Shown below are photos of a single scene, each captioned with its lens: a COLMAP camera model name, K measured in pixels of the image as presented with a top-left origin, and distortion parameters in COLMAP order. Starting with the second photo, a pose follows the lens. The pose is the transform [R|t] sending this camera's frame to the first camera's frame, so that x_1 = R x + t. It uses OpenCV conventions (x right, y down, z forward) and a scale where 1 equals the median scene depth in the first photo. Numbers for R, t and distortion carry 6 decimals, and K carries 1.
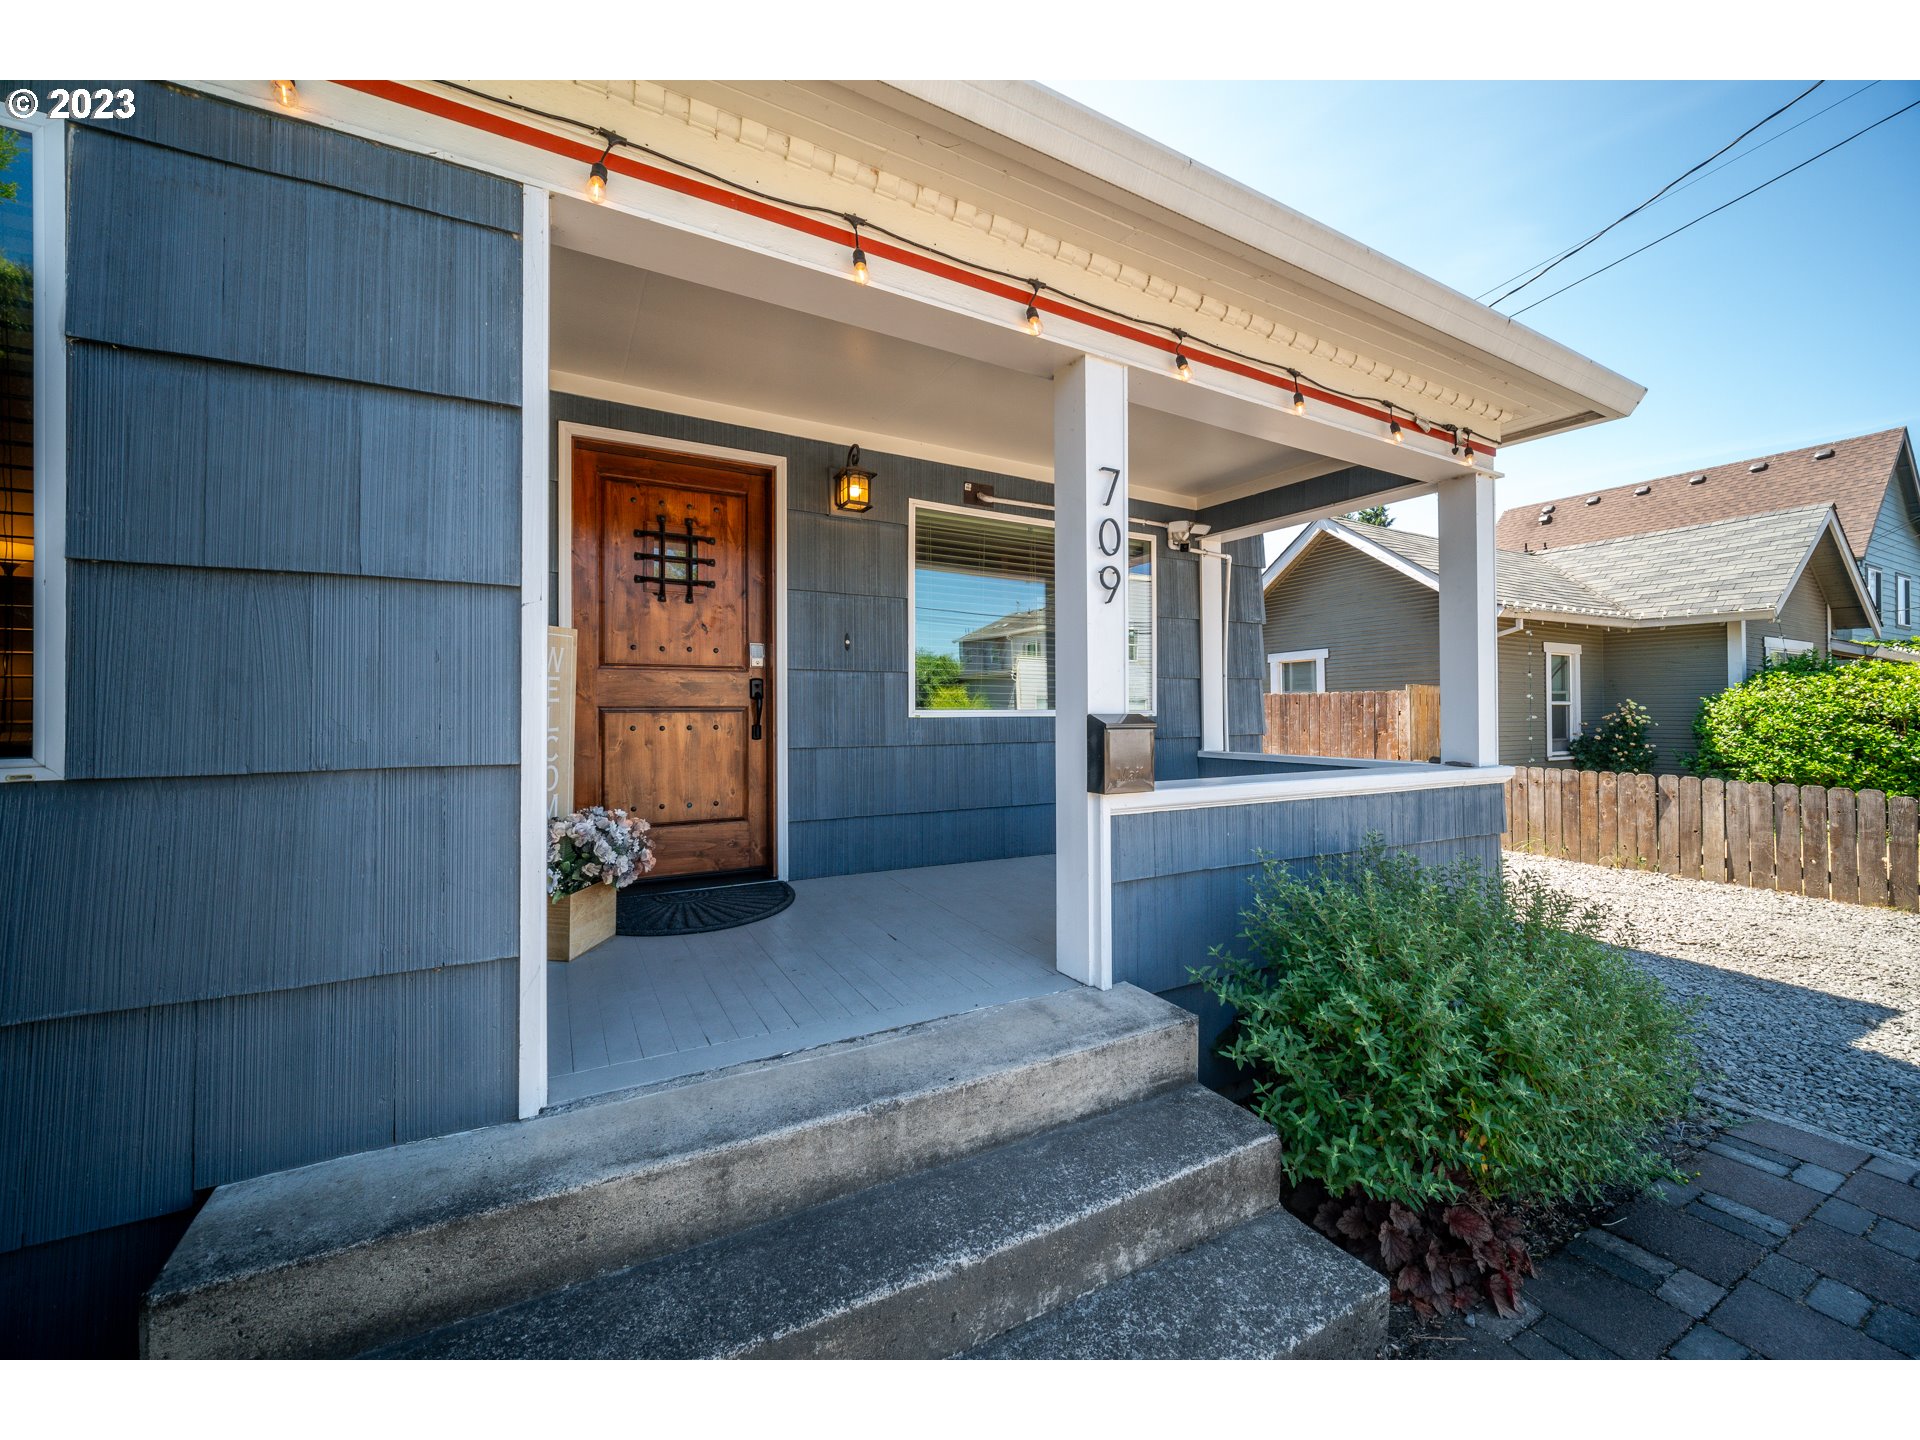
lens RADIAL K [[766.7, 0, 960.6], [0, 766.7, 707.6], [0, 0, 1]] dist [-0.004680, -0.000217]
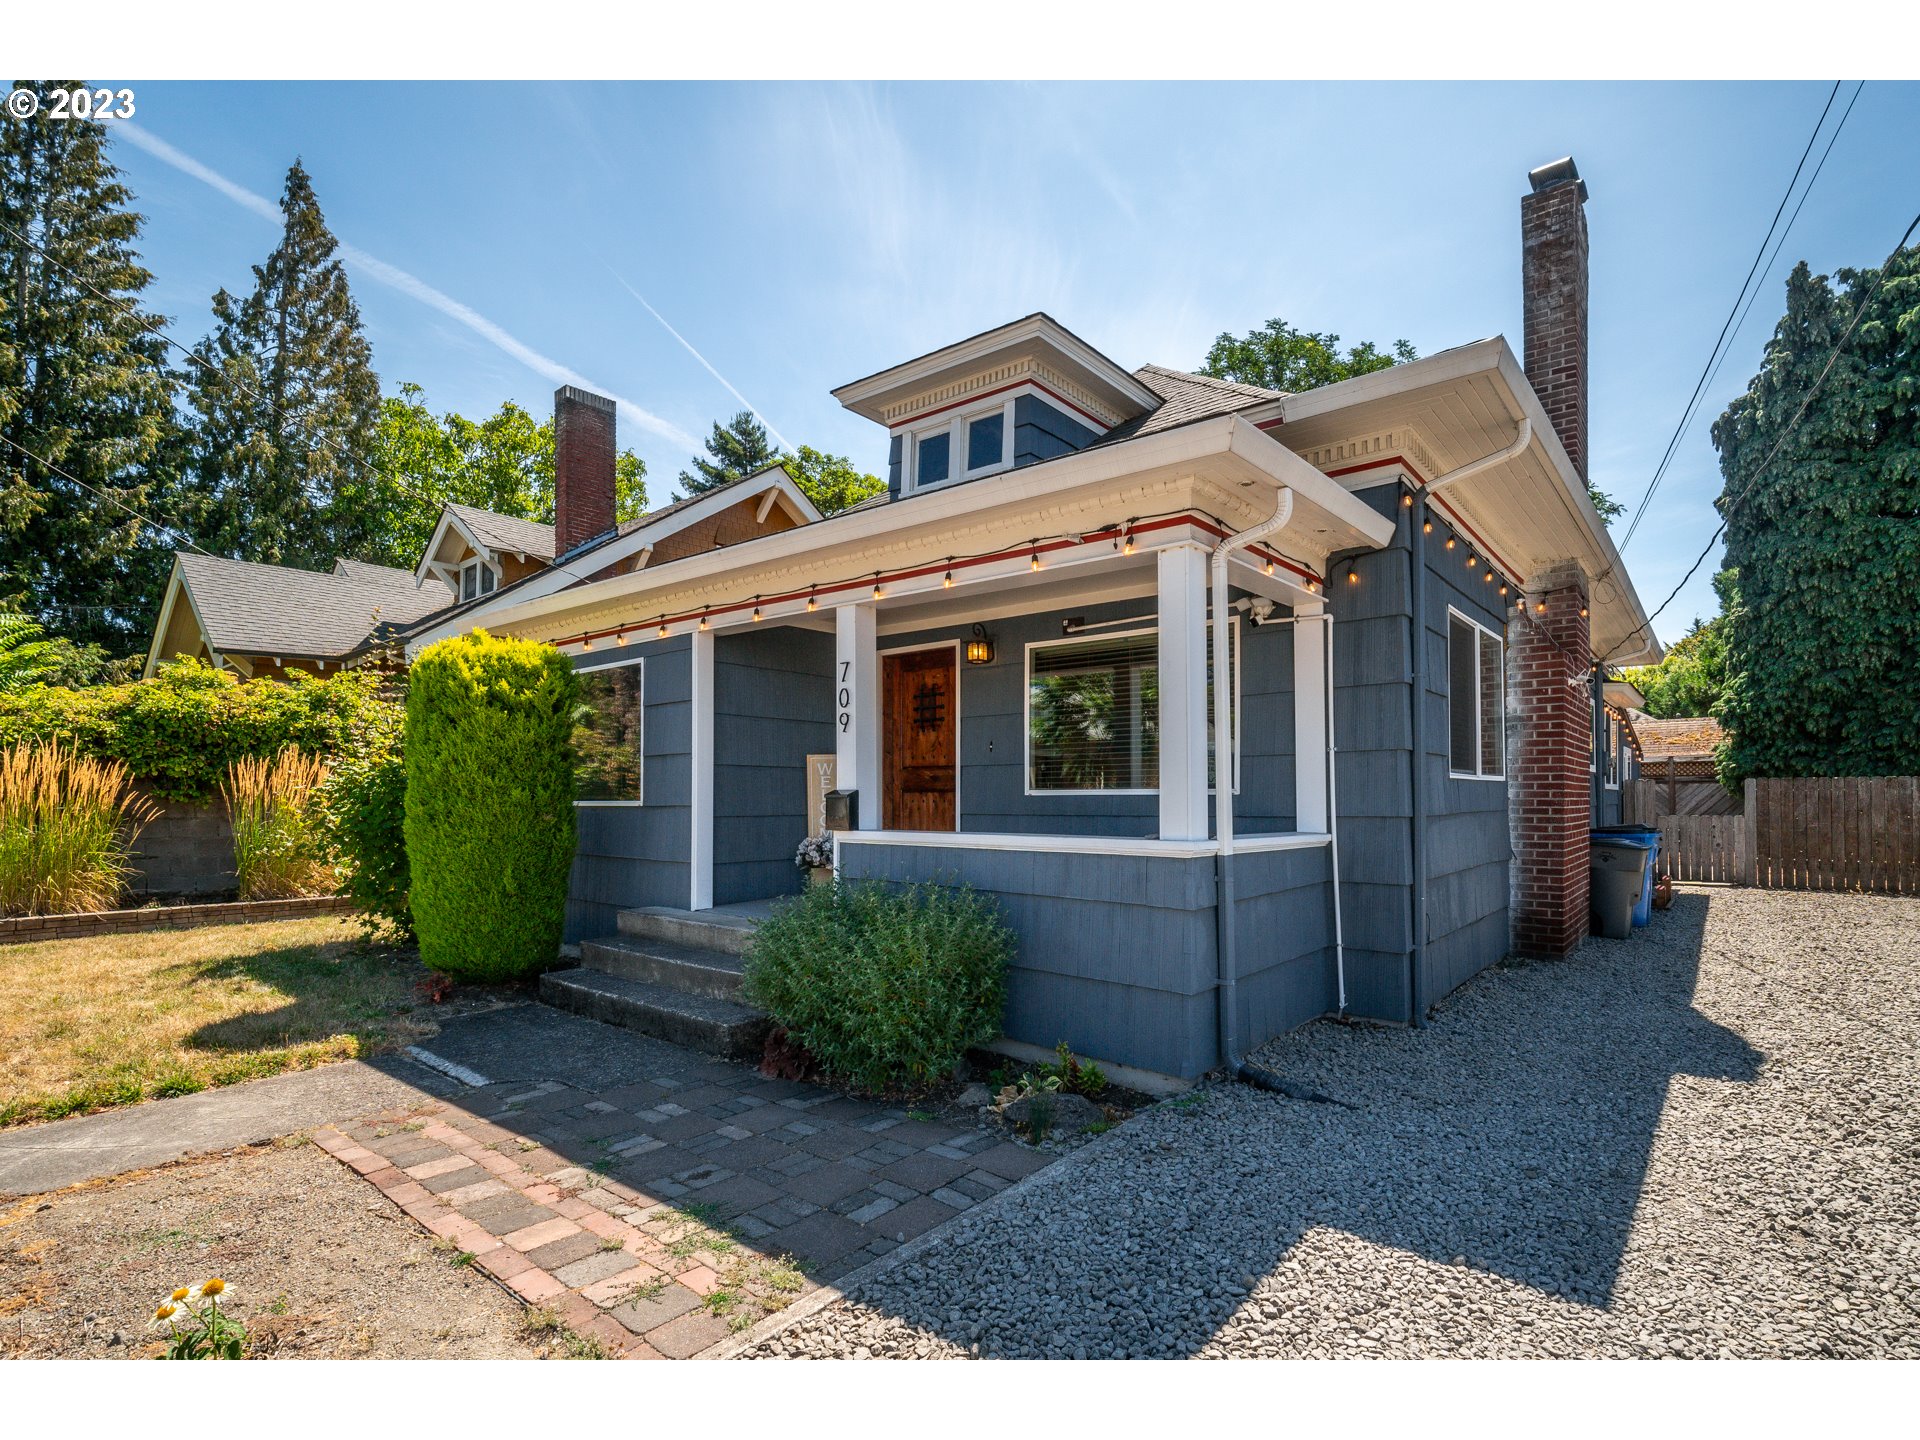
lens RADIAL K [[925.9, 0, 972.1], [0, 925.9, 783.5], [0, 0, 1]] dist [-0.001029, 0.000026]
pose [[0.353915, -0.018006, -0.935104, 1.851868], [0.002274, 0.999828, -0.018392, 0.027334], [0.935275, 0.004383, 0.353895, 0.354560]]
